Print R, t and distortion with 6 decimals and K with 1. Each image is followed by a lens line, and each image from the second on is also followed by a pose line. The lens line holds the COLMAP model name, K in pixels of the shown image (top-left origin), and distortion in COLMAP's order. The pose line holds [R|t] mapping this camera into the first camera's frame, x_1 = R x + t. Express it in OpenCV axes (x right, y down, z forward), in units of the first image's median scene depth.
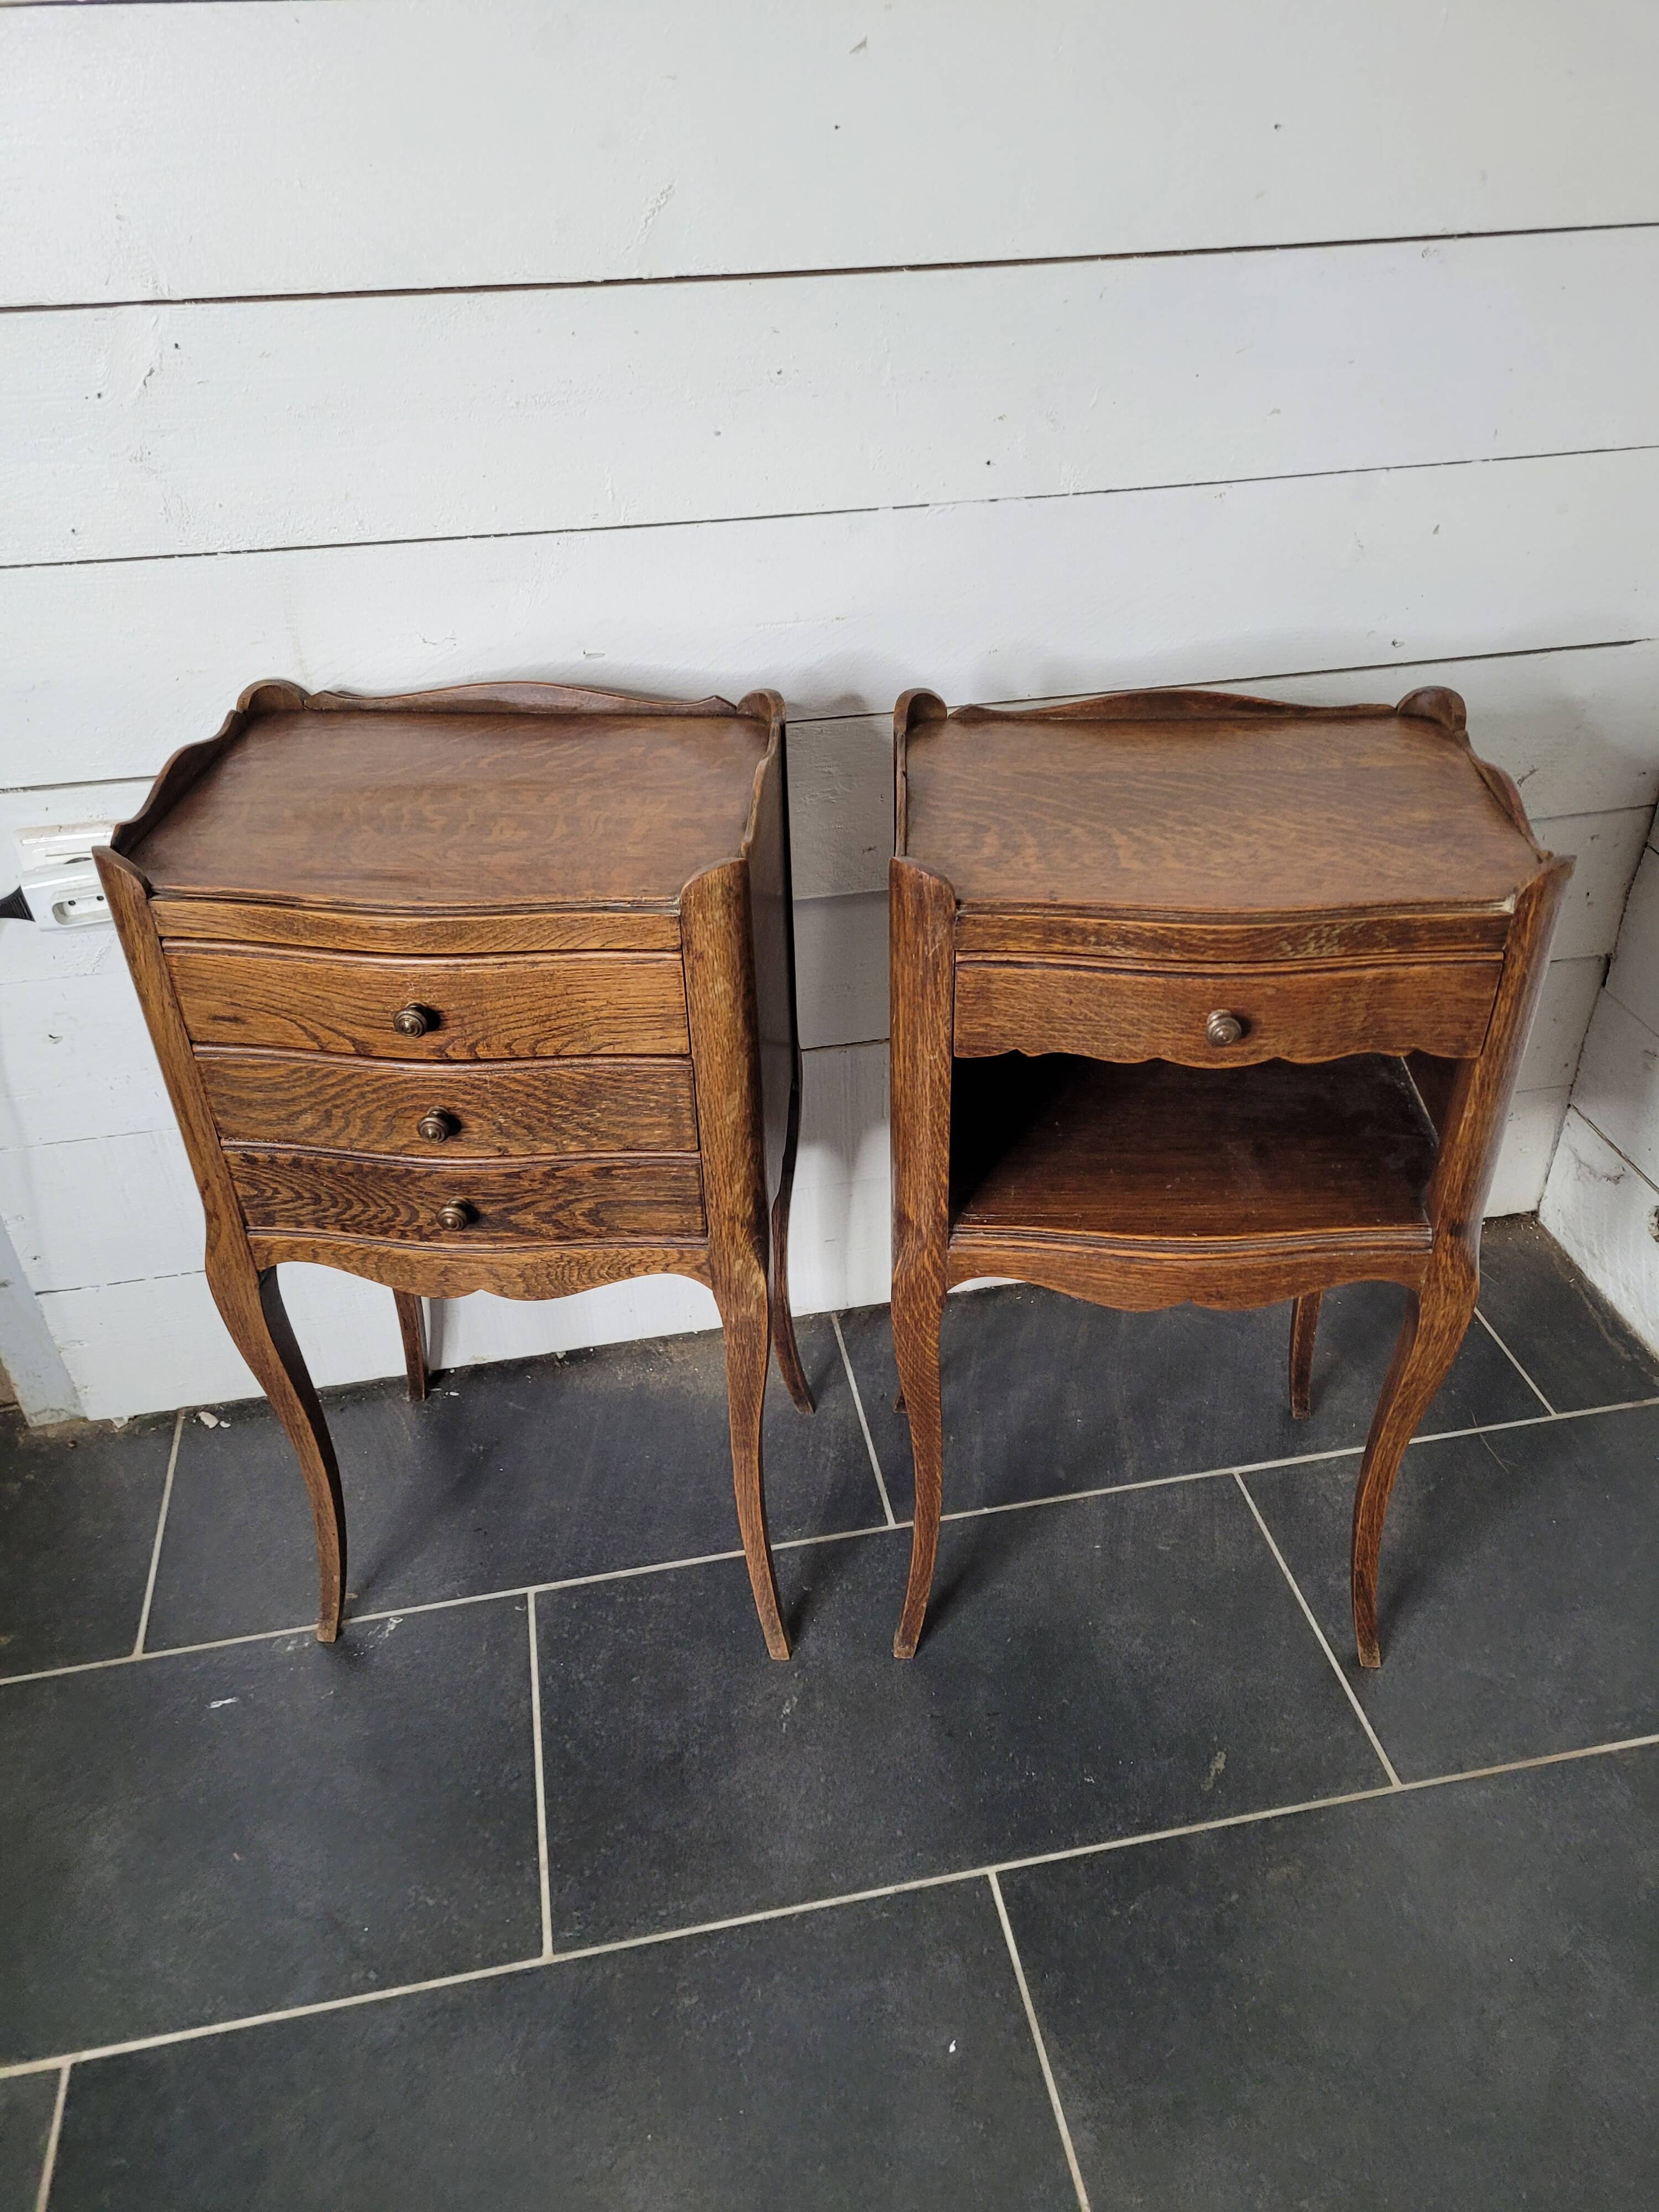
lens RADIAL K [[1657.2, 0, 844.4], [0, 1657.2, 1104.8], [0, 0, 1]] dist [0.061384, -0.057721]
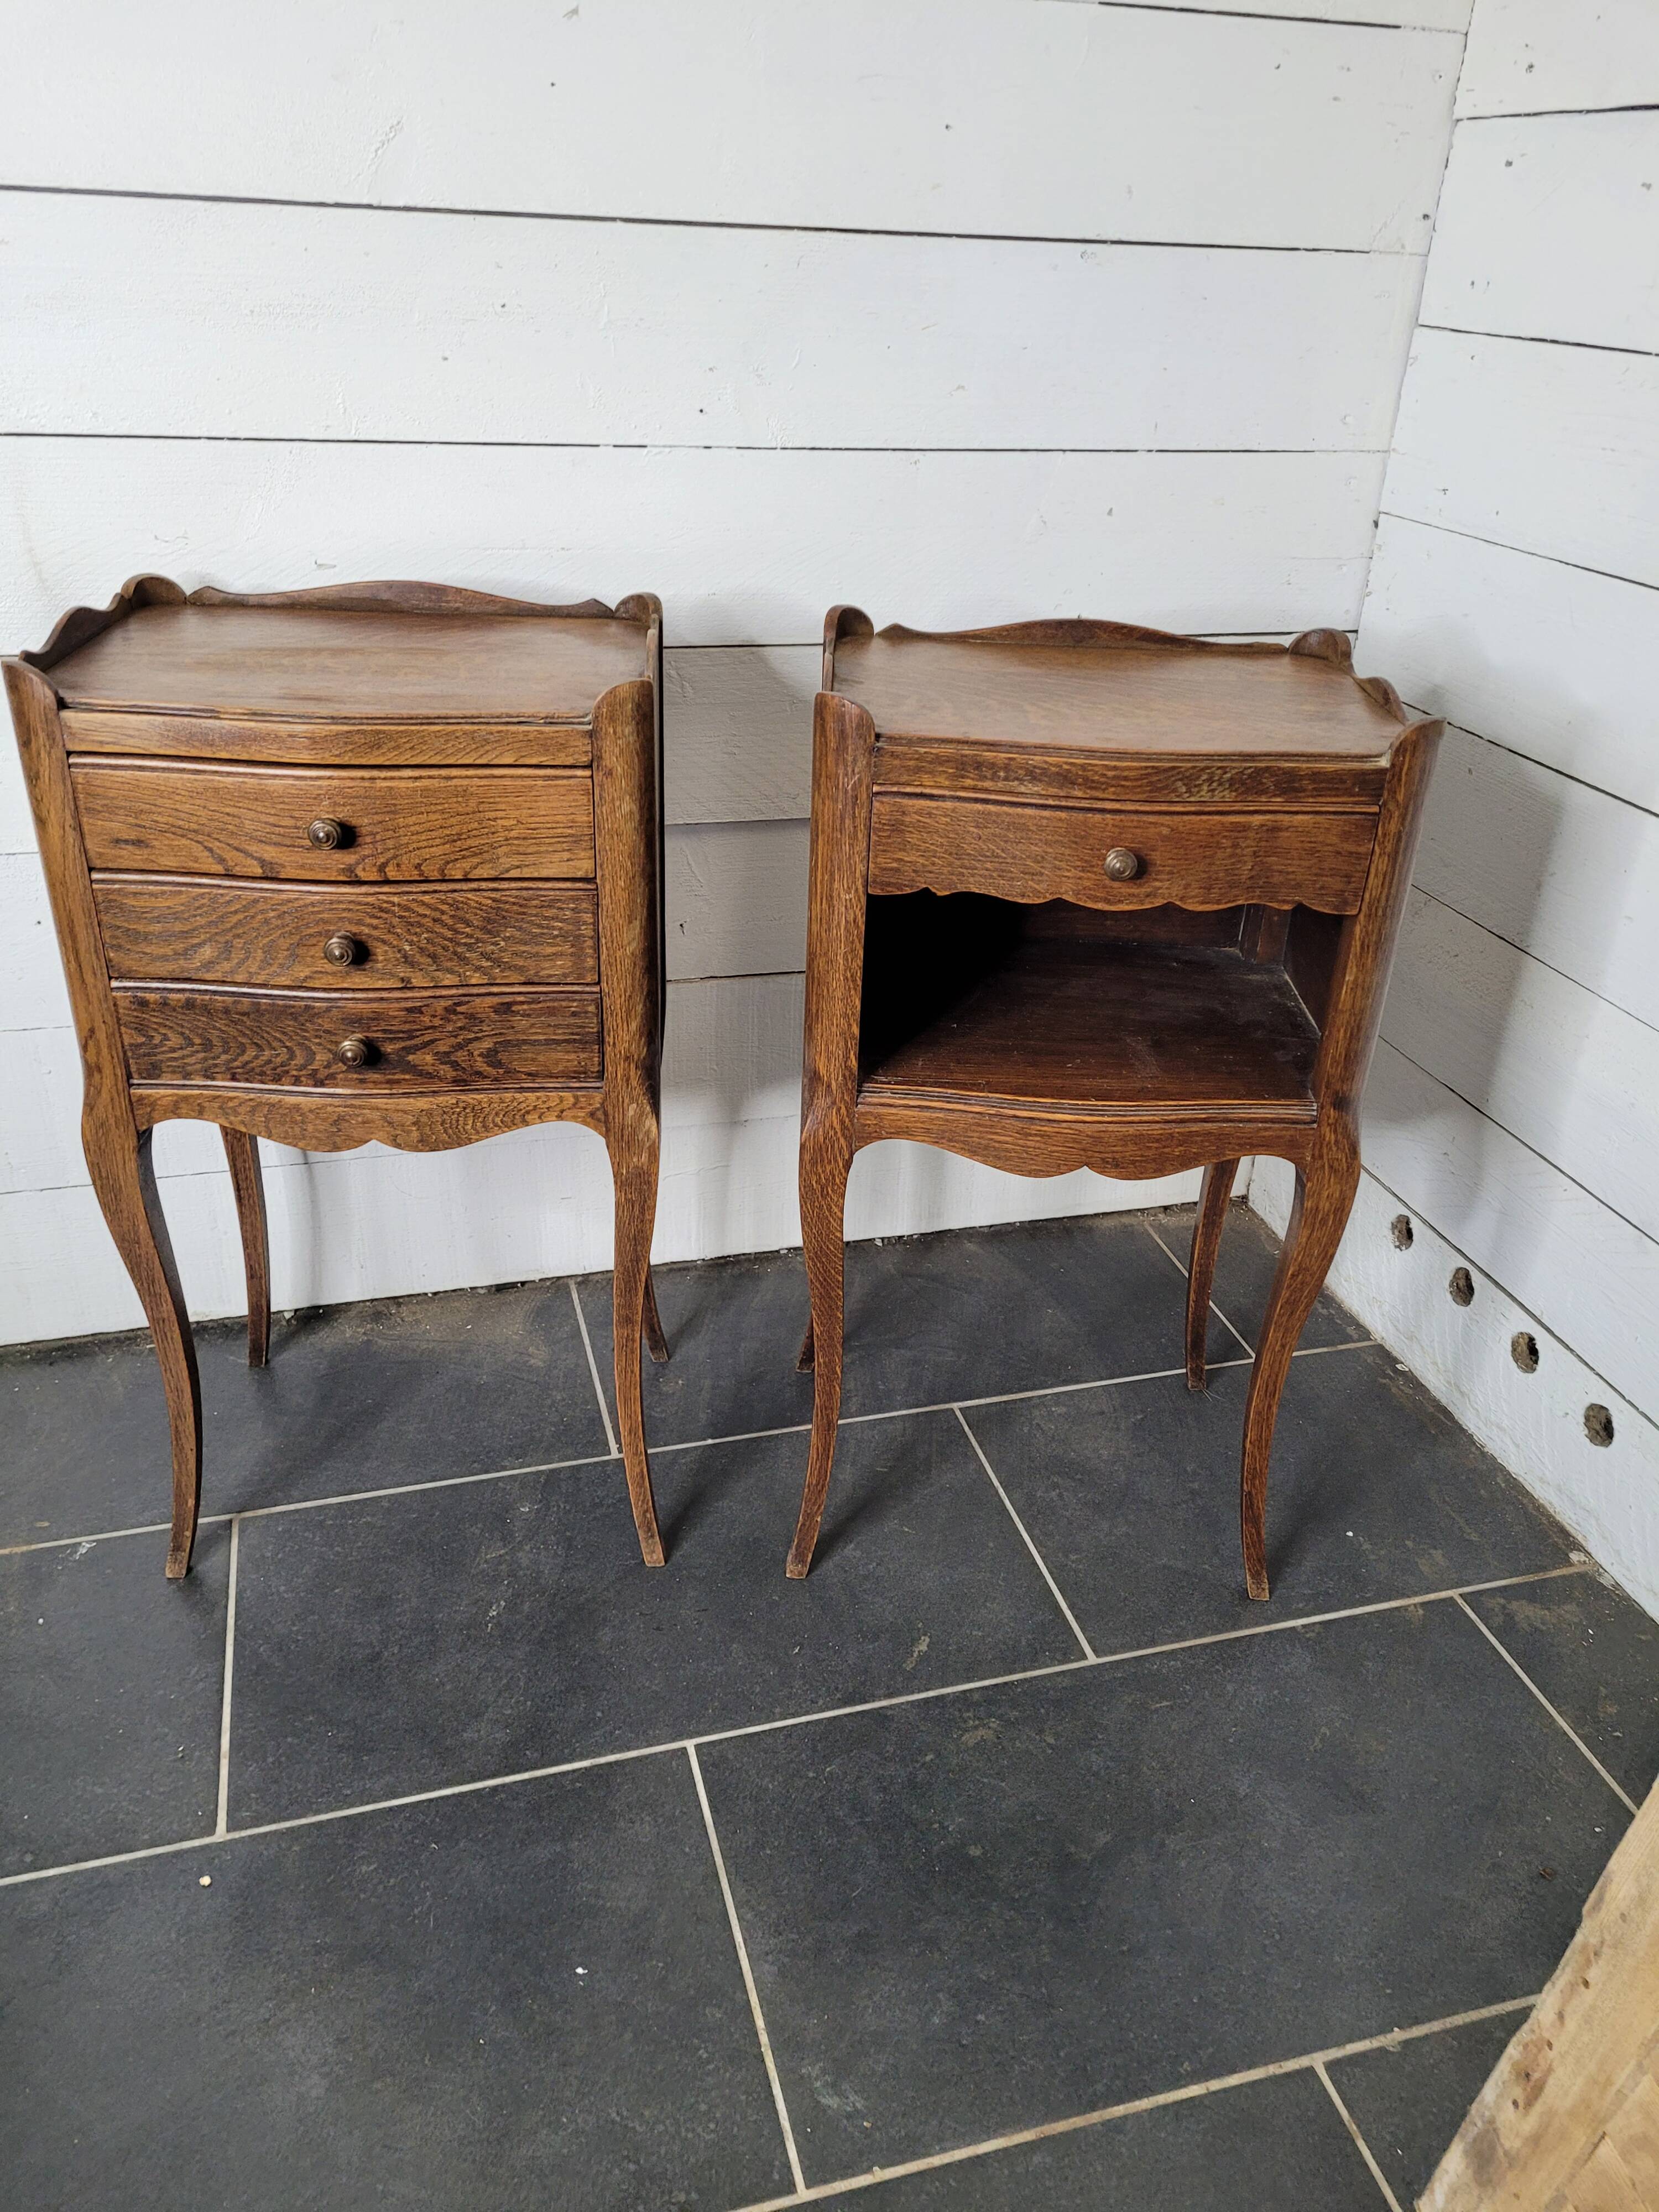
lens RADIAL K [[1657.2, 0, 831.1], [0, 1657.2, 1113.5], [0, 0, 1]] dist [0.061384, -0.057721]
pose [[0.994960, 0.011659, 0.099591, 0.070002], [0.000618, 0.992485, -0.122364, 0.213836], [-0.100270, 0.121808, 0.987476, -0.033871]]
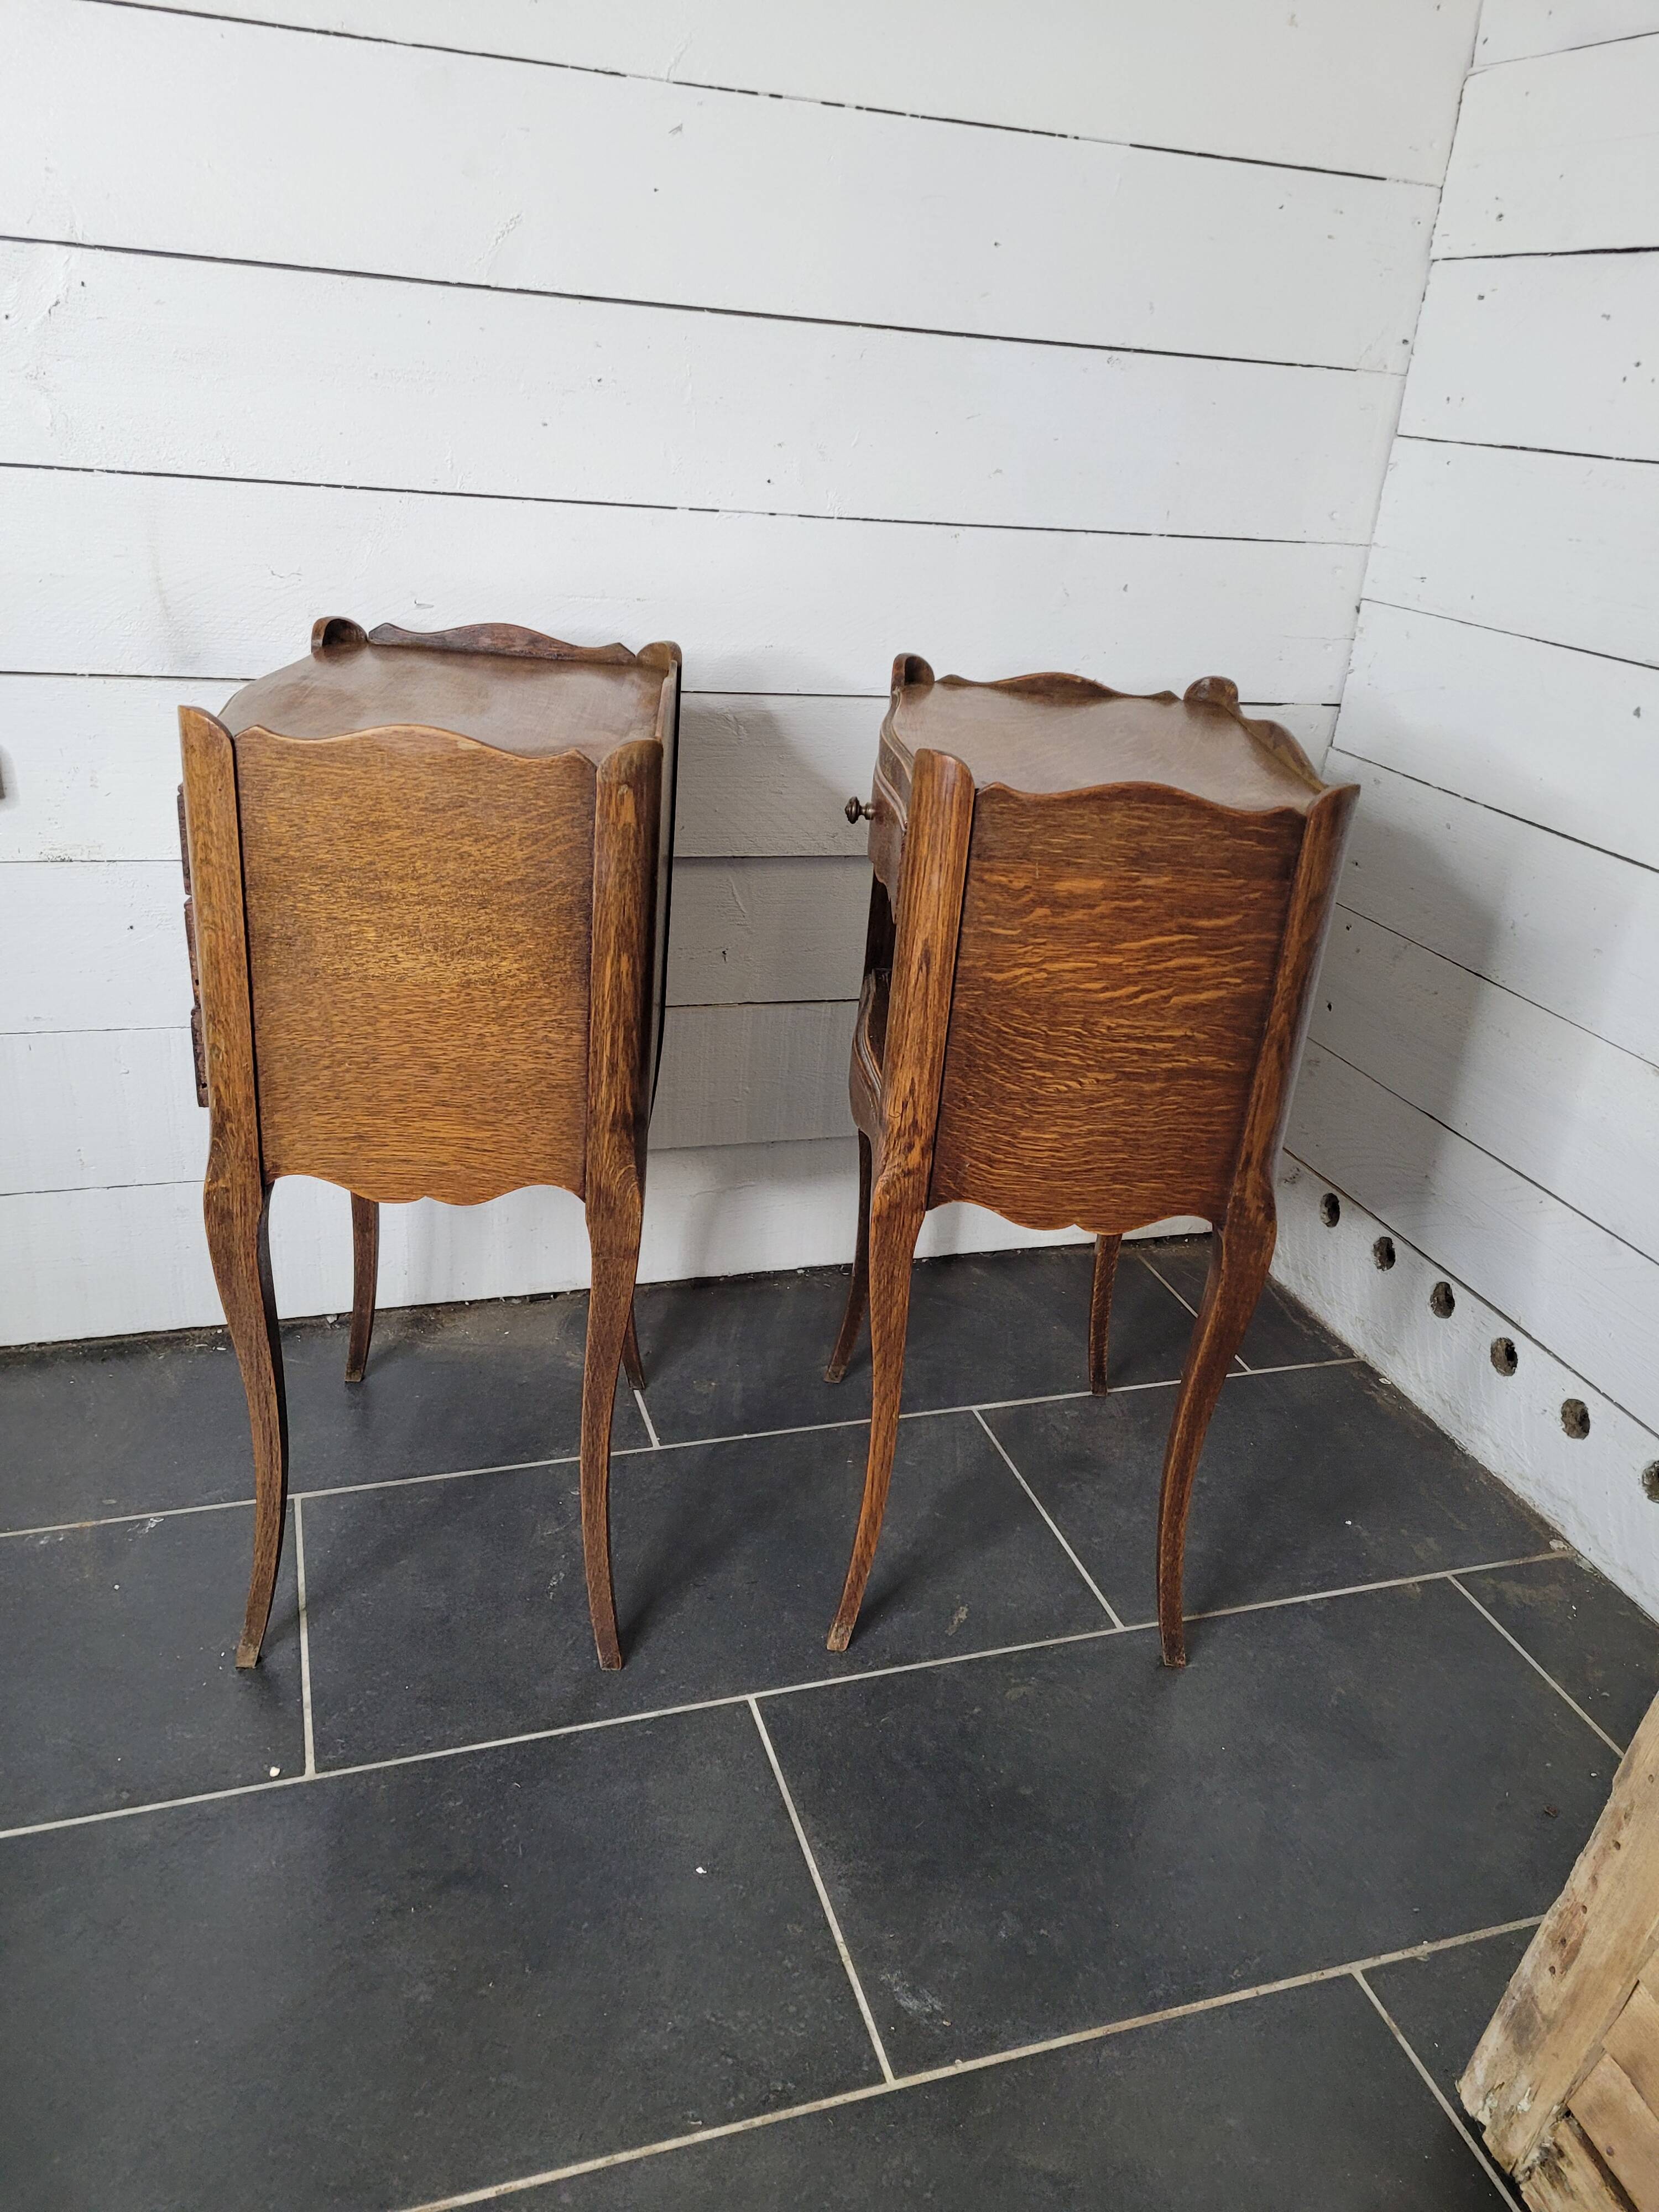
lens RADIAL K [[1657.2, 0, 836.0], [0, 1657.2, 1101.2], [0, 0, 1]] dist [0.061384, -0.057721]
pose [[0.988054, 0.037309, 0.149524, -0.030827], [-0.007349, 0.980557, -0.196099, 0.304481], [-0.153933, 0.192657, 0.969117, -0.096545]]
